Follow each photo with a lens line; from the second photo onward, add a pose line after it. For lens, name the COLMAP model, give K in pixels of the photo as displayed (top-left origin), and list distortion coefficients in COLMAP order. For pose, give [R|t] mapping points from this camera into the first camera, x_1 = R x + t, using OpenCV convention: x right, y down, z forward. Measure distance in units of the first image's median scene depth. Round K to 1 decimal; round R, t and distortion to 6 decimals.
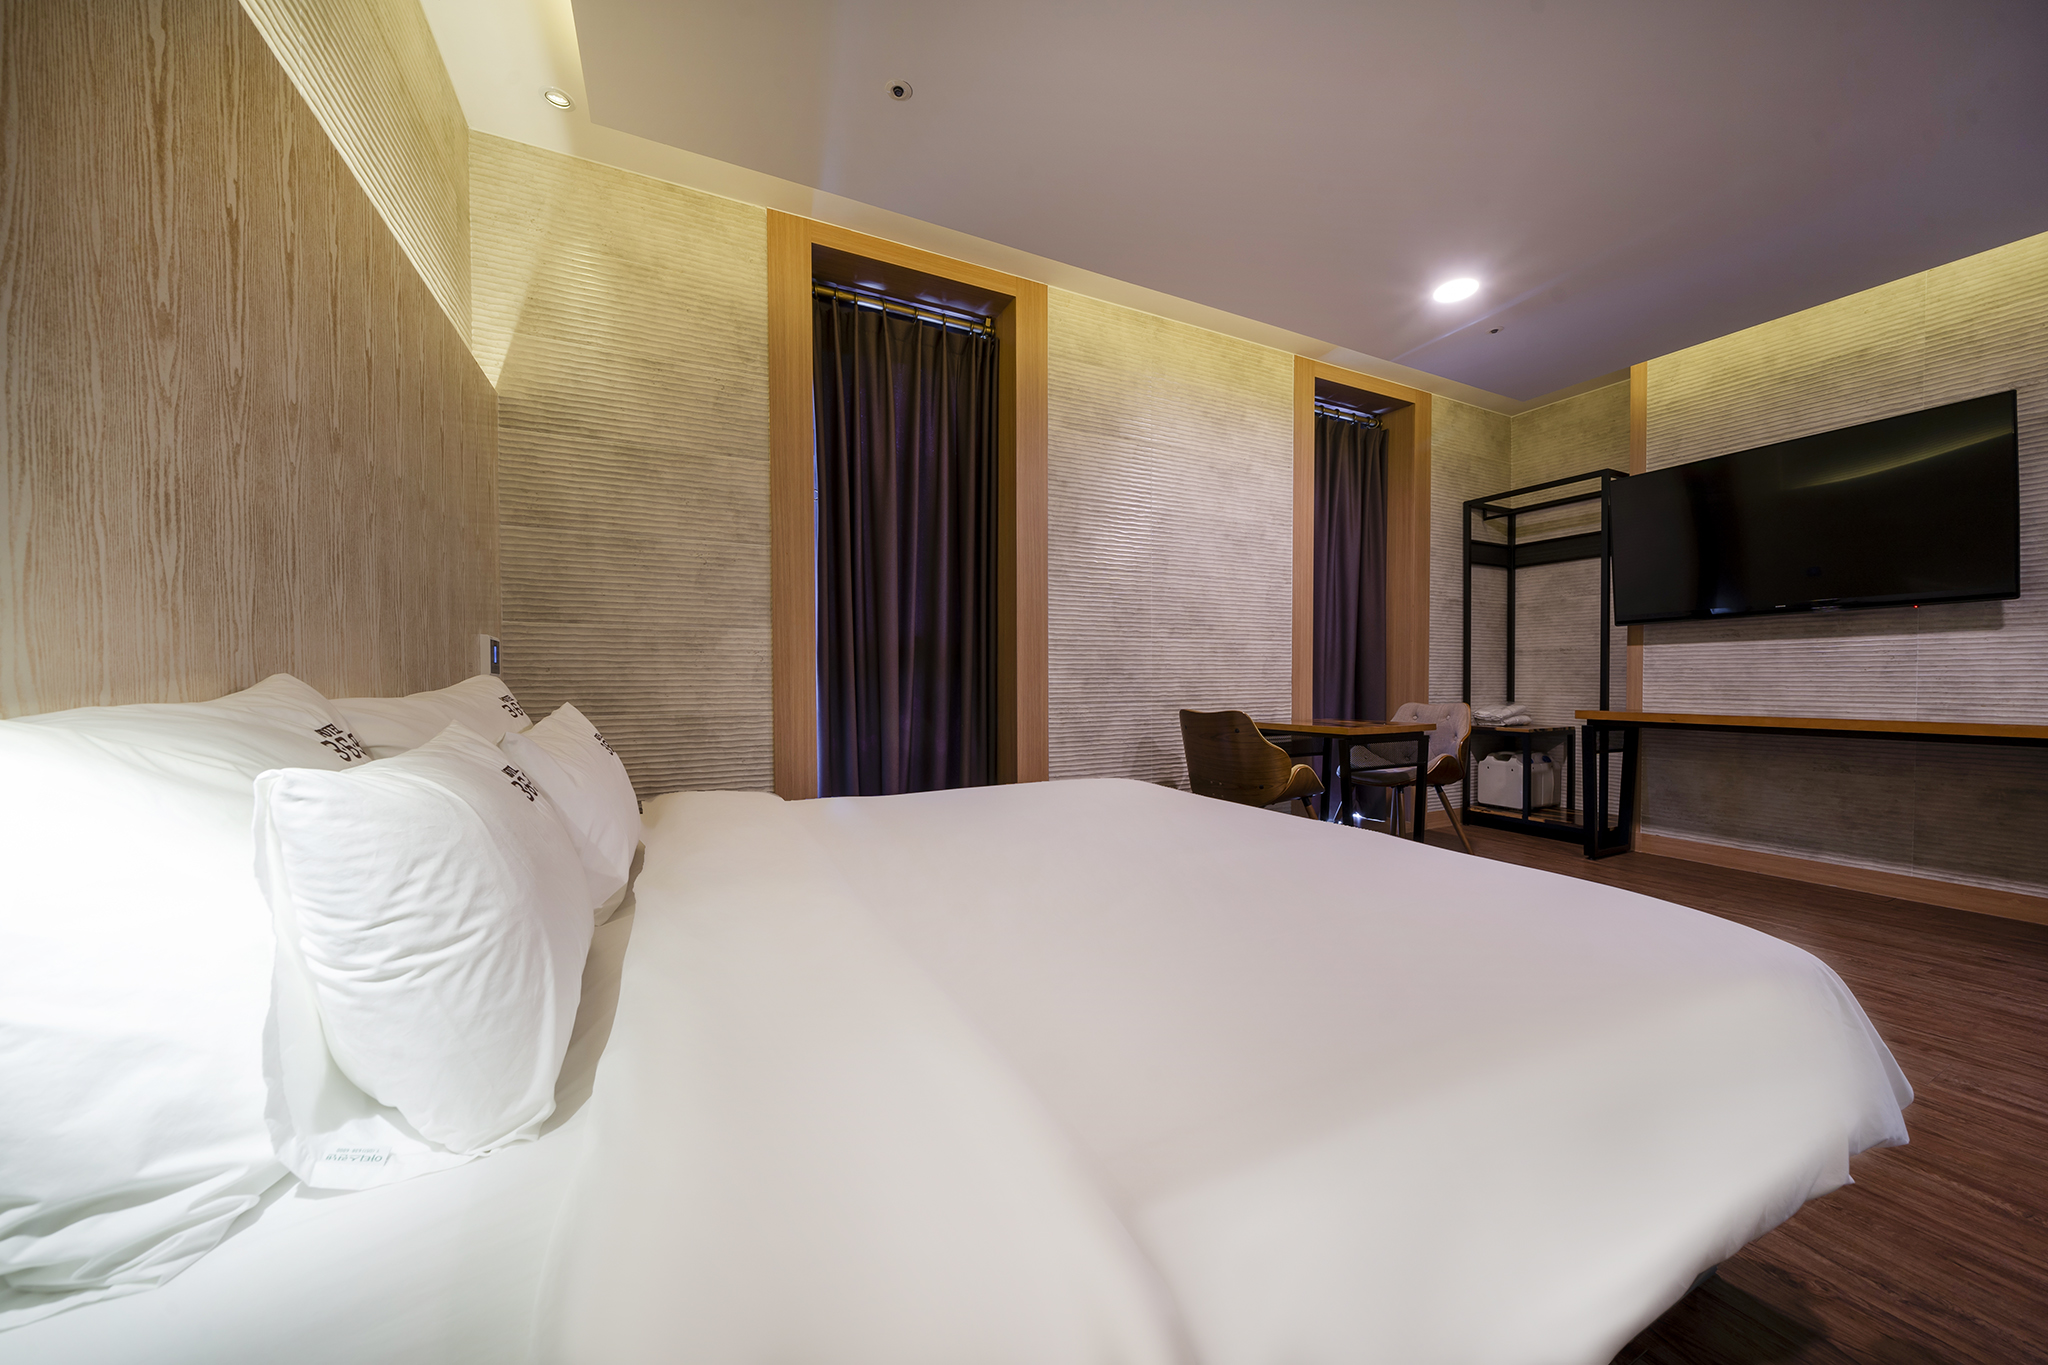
lens RADIAL K [[693.4, 0, 1027.3], [0, 693.4, 687.5], [0, 0, 1]] dist [-0.005190, 0.000118]
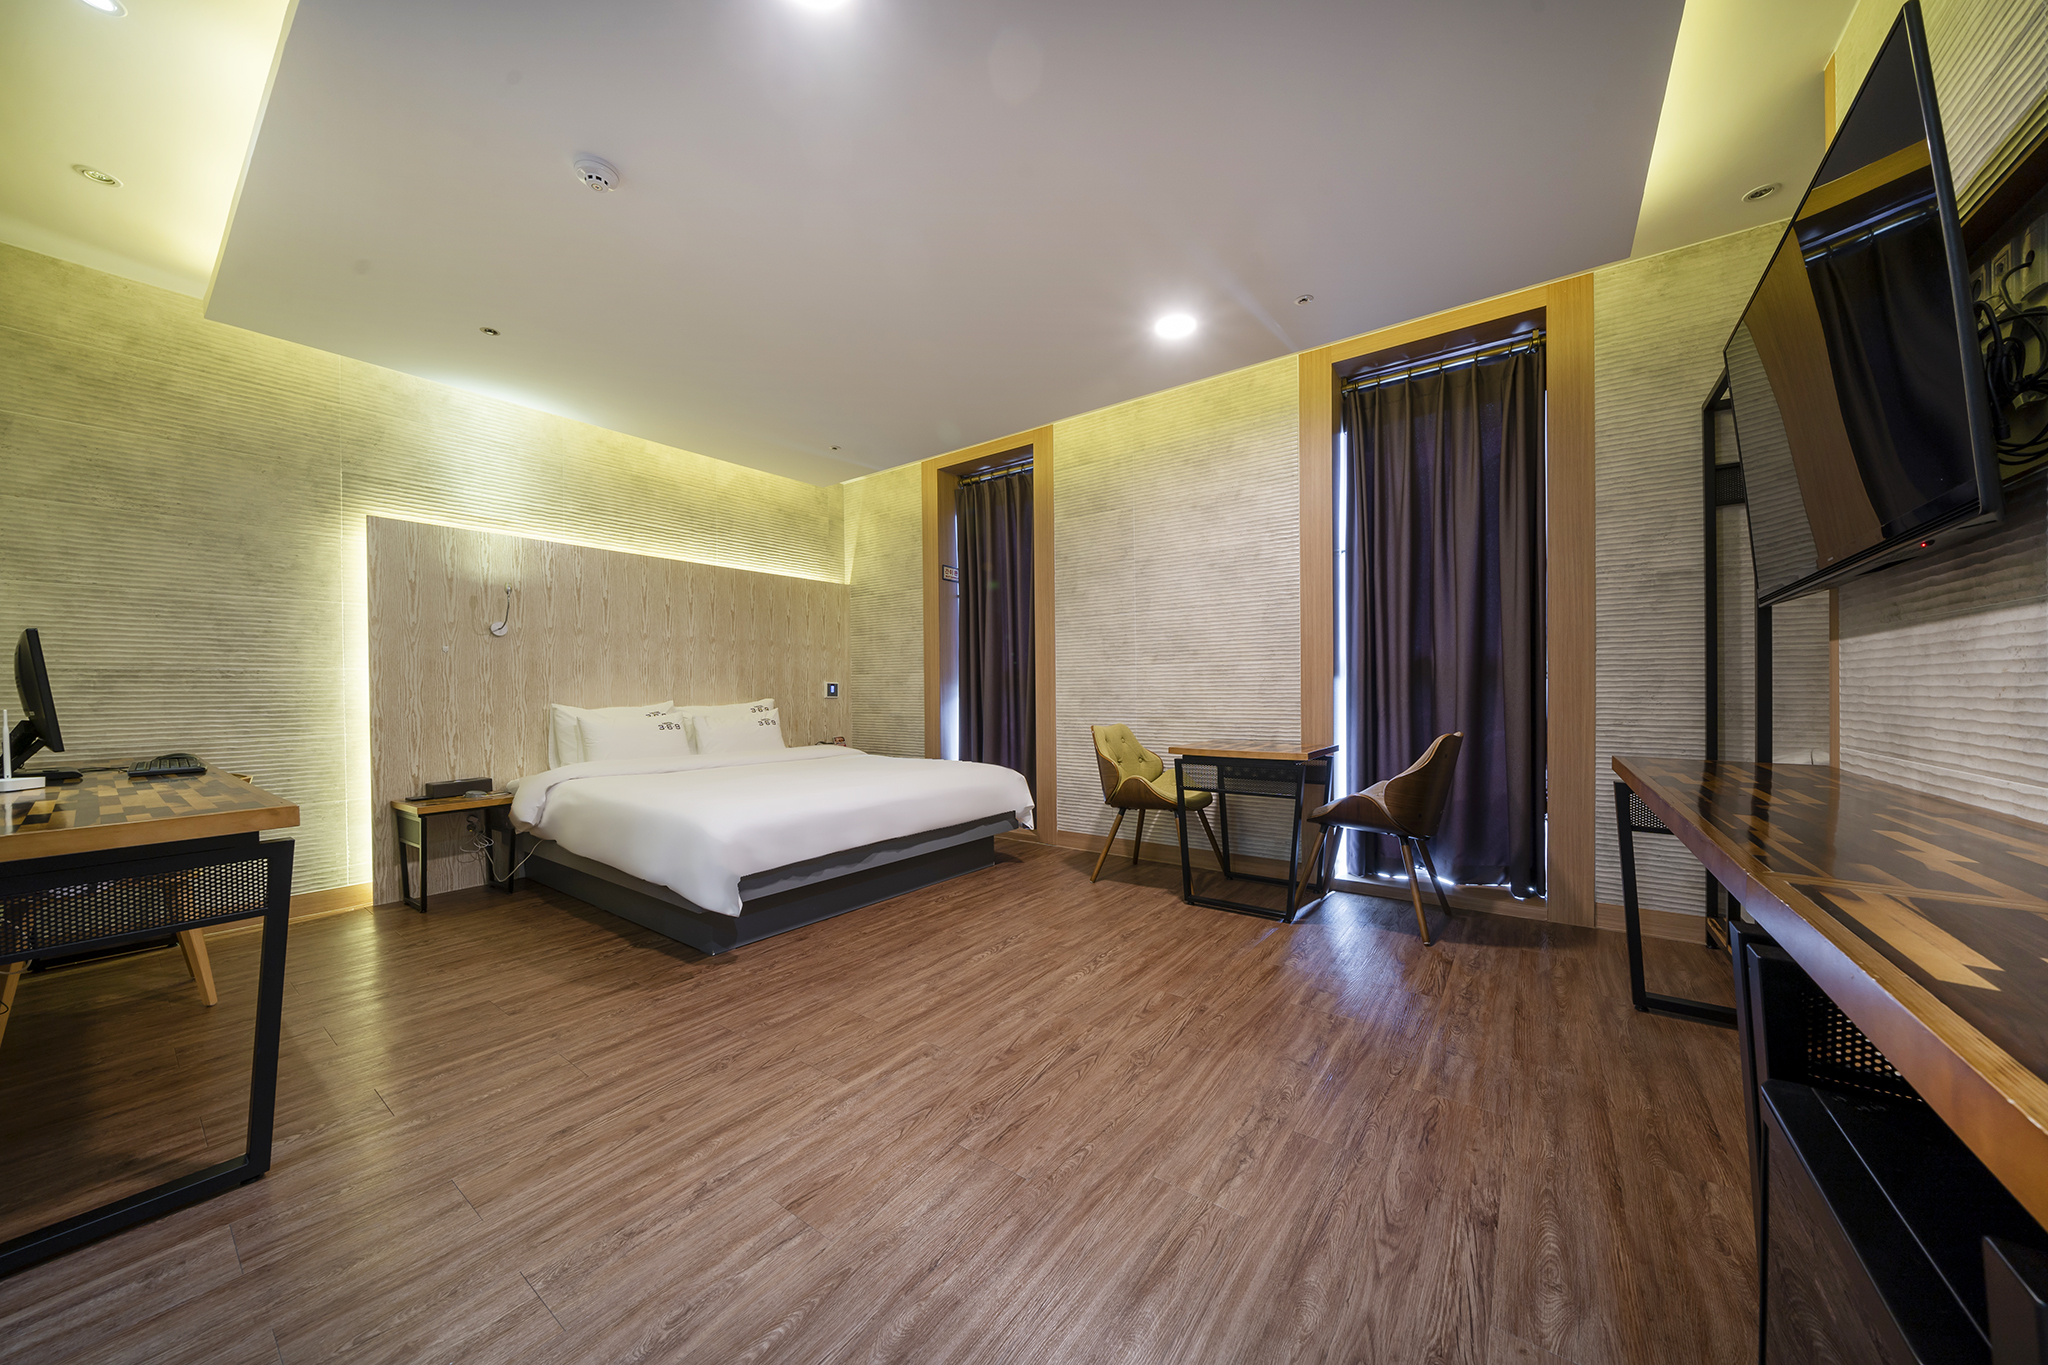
lens RADIAL K [[693.4, 0, 1029.1], [0, 693.4, 683.2], [0, 0, 1]] dist [-0.005190, 0.000118]
pose [[0.462681, -0.009991, -0.886469, 1.187760], [-0.002230, 0.999920, -0.012434, -0.024669], [0.886522, 0.007730, 0.462621, 0.275985]]
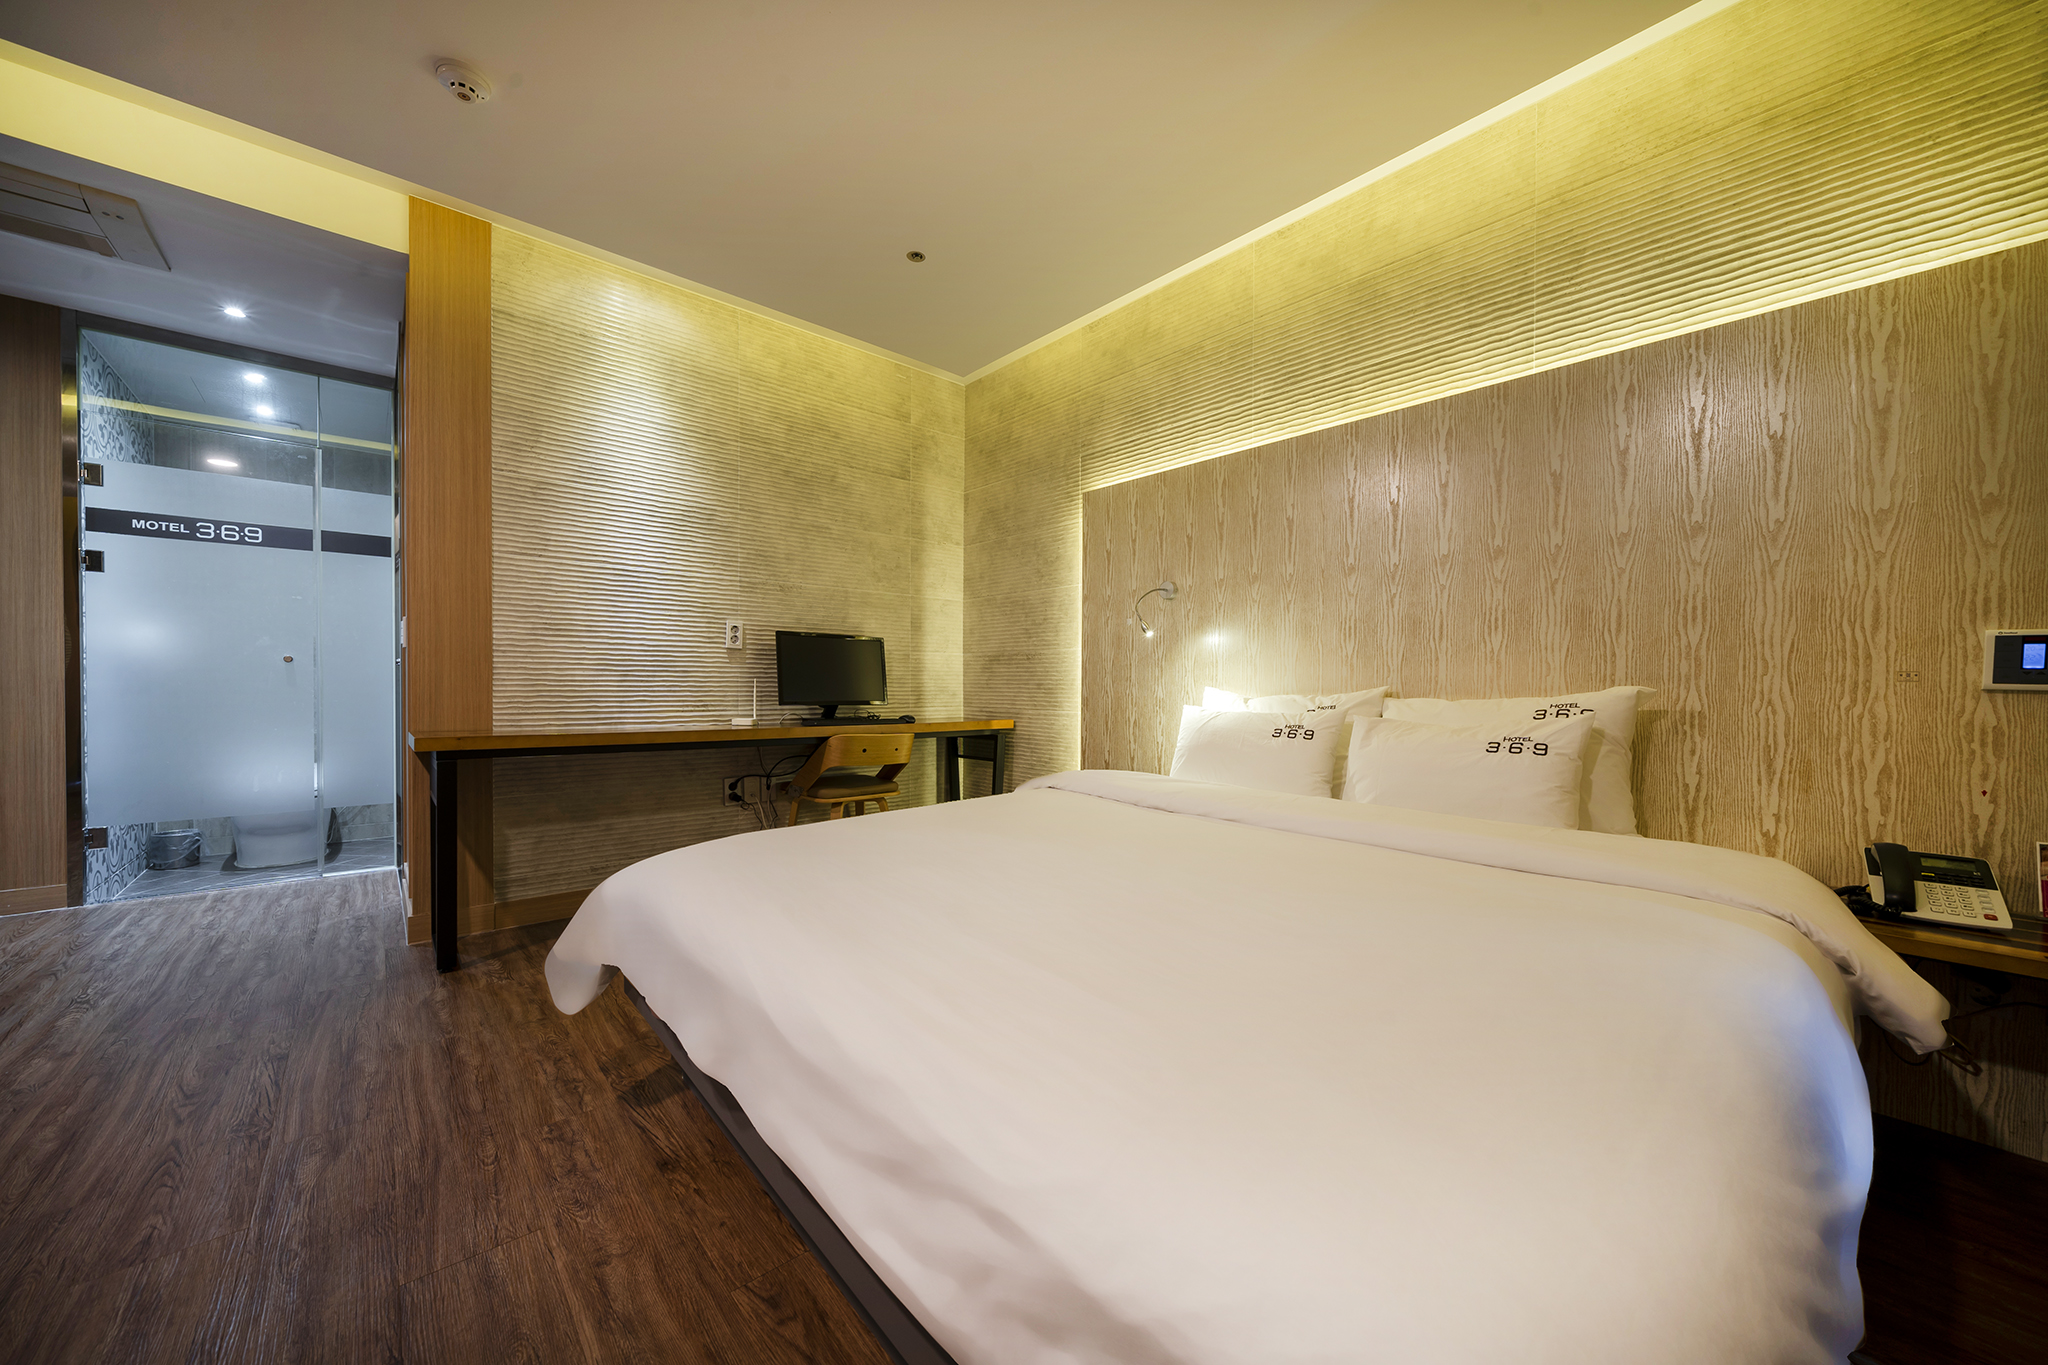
lens RADIAL K [[737.4, 0, 1022.8], [0, 737.4, 691.0], [0, 0, 1]] dist [-0.003390, 0.000129]
pose [[-0.963920, -0.002454, -0.266182, 0.231512], [-0.007560, 0.999807, 0.018159, -0.012255], [0.266086, 0.019516, -0.963752, 0.886701]]
